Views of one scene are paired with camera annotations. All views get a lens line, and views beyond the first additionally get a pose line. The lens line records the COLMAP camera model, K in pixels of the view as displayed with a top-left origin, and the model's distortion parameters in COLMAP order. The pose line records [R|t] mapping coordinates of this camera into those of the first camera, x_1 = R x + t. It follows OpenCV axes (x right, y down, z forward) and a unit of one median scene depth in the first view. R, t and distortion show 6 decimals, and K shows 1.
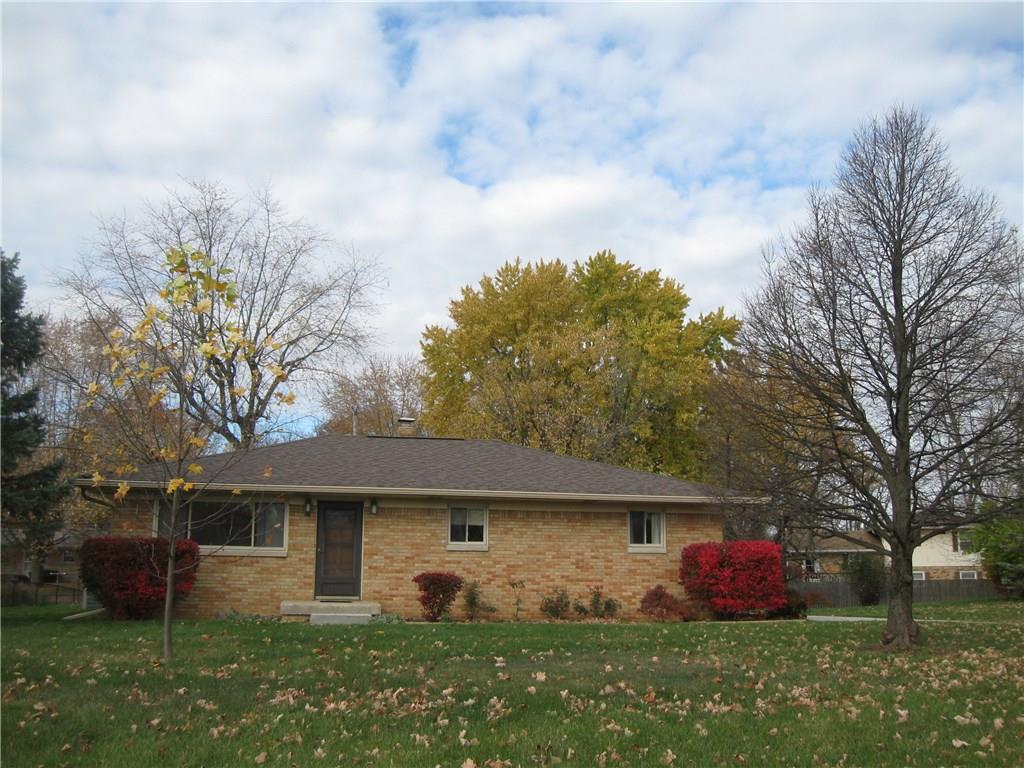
lens RADIAL K [[1054.8, 0, 536.6], [0, 1054.8, 403.6], [0, 0, 1]] dist [-0.132705, 0.050783]
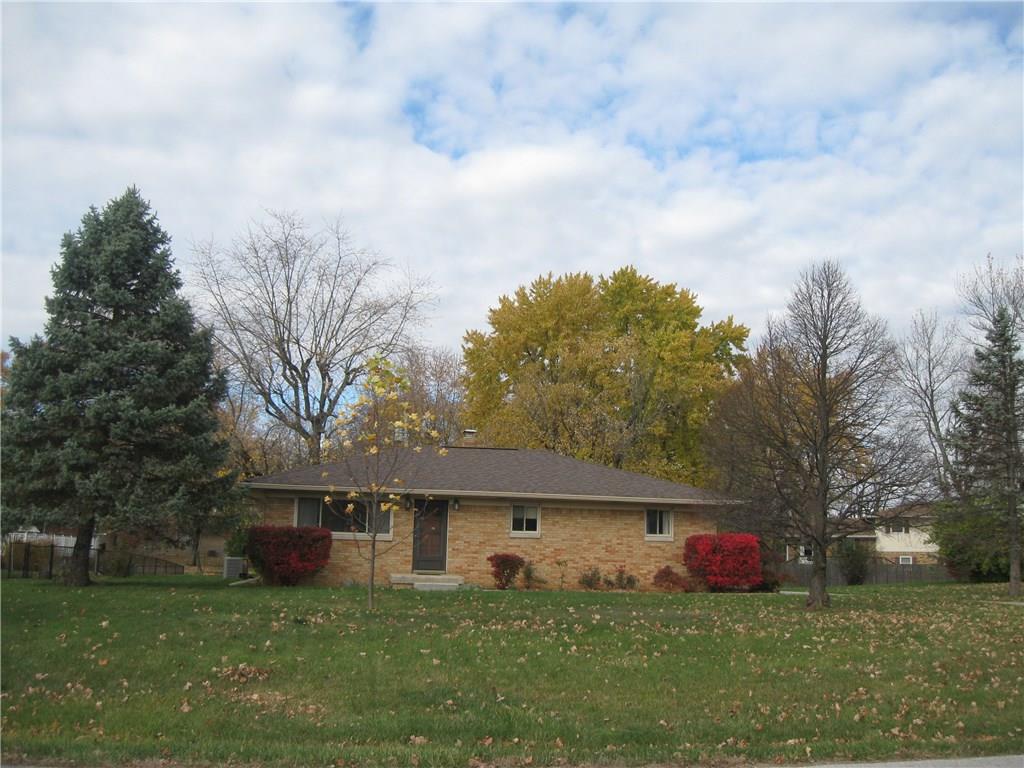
lens RADIAL K [[1054.8, 0, 536.6], [0, 1054.8, 403.6], [0, 0, 1]] dist [-0.132705, 0.050783]
pose [[0.999779, 0.014256, -0.015446, -0.032121], [-0.013911, 0.999656, 0.022218, -0.059910], [0.015757, -0.021998, 0.999634, -0.330902]]
